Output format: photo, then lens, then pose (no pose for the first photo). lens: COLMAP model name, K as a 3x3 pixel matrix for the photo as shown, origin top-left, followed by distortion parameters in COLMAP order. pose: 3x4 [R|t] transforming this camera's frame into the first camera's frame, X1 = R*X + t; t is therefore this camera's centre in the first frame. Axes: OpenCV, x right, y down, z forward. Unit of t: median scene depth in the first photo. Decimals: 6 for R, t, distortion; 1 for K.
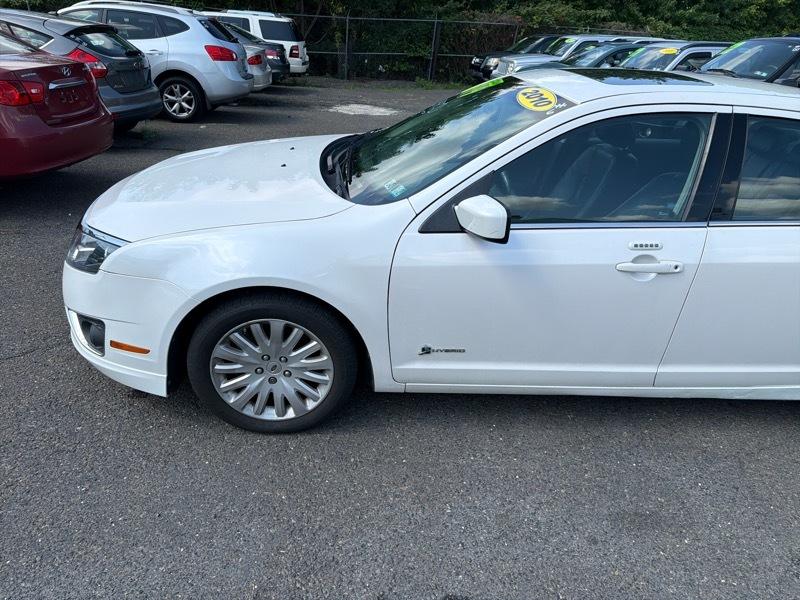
lens RADIAL K [[567.3, 0, 401.9], [0, 567.3, 304.6], [0, 0, 1]] dist [0.008562, -0.014310]
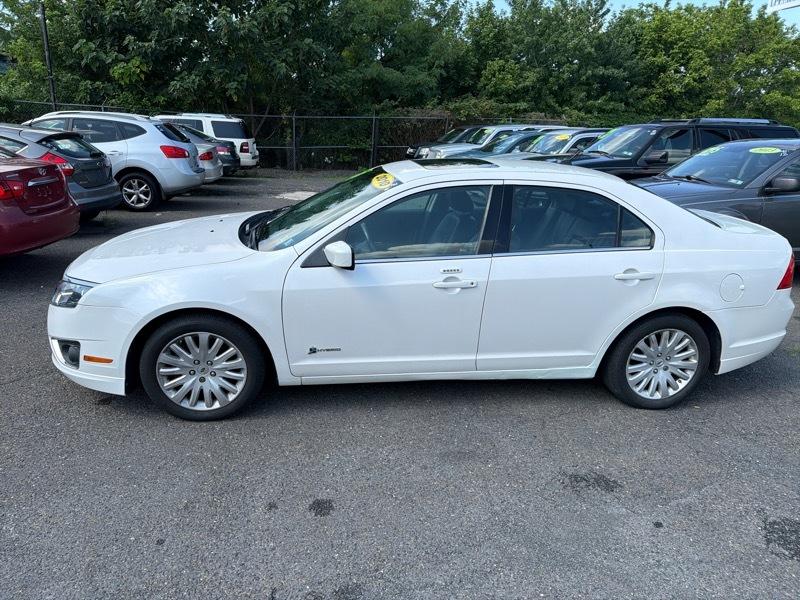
lens RADIAL K [[561.1, 0, 394.1], [0, 561.1, 304.6], [0, 0, 1]] dist [0.050299, -0.073360]
pose [[0.997212, -0.048440, 0.056763, 0.049685], [0.055830, 0.989021, -0.136821, 0.049131], [-0.049512, 0.139609, 0.988968, -0.122596]]
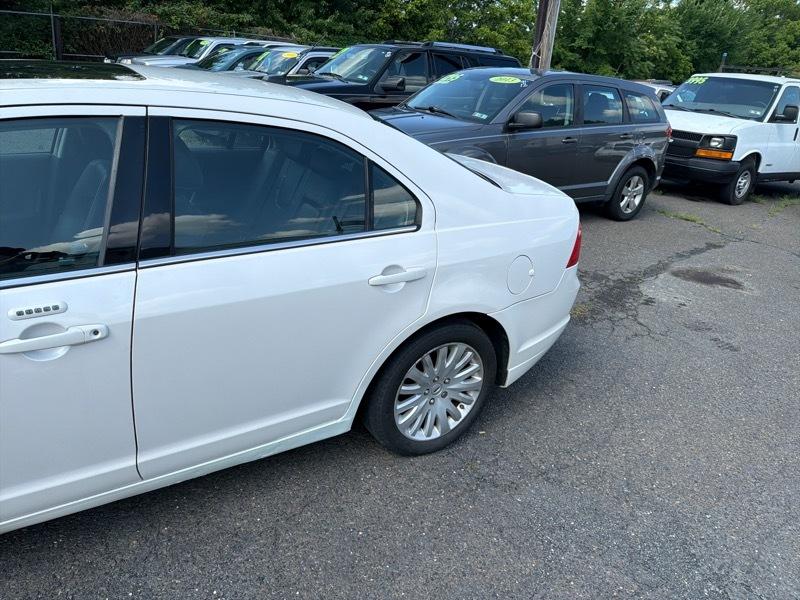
lens RADIAL K [[567.3, 0, 401.9], [0, 567.3, 304.6], [0, 0, 1]] dist [0.008562, -0.014310]
pose [[0.870042, -0.171703, 0.462109, 0.131936], [0.175535, 0.983848, 0.035072, -0.015381], [-0.460667, 0.050602, 0.886129, 0.050274]]
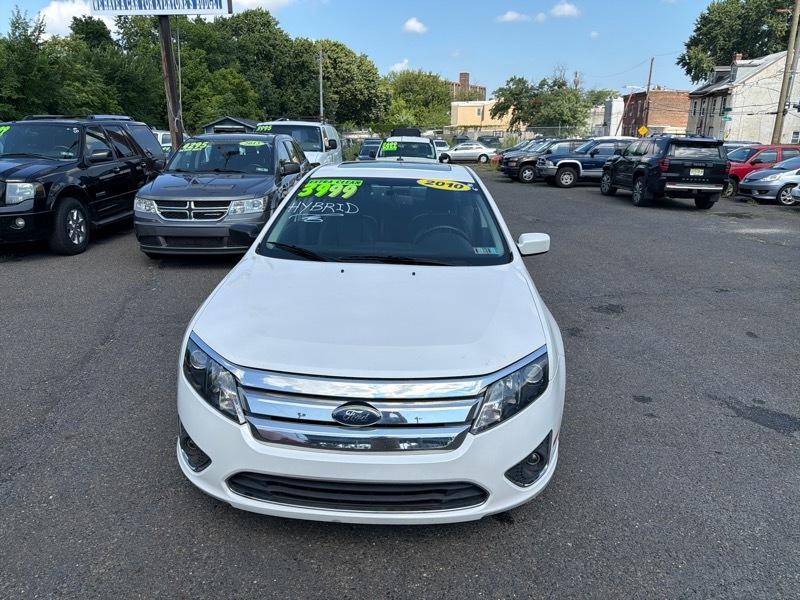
lens RADIAL K [[561.1, 0, 394.1], [0, 561.1, 304.6], [0, 0, 1]] dist [0.050299, -0.073360]
pose [[0.114625, -0.340610, 0.933191, -0.417492], [0.428742, 0.864352, 0.262821, -0.165062], [-0.896126, 0.369973, 0.245111, 0.259451]]
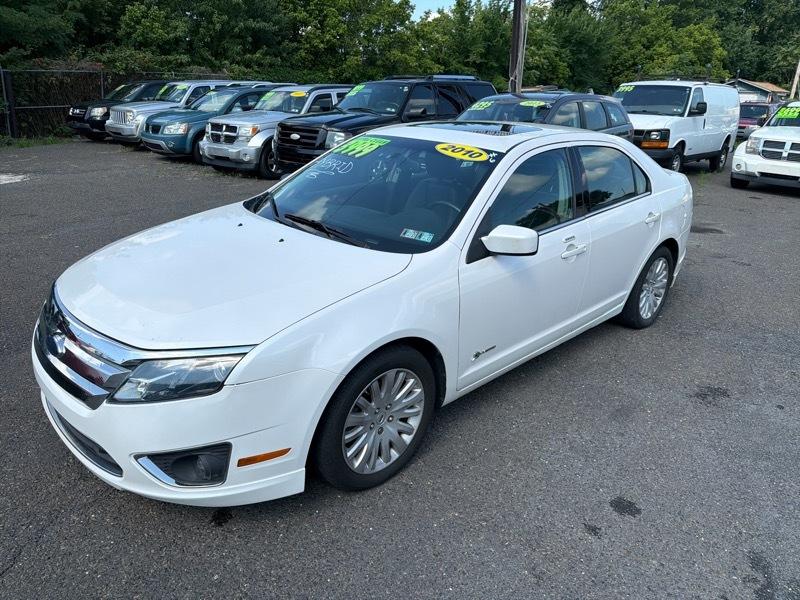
lens RADIAL K [[556.9, 0, 401.7], [0, 556.9, 303.7], [0, 0, 1]] dist [0.034129, -0.046297]
pose [[0.755741, -0.272606, 0.595434, -0.222642], [0.304541, 0.951239, 0.048971, -0.039529], [-0.579750, 0.144324, 0.801911, 0.027230]]
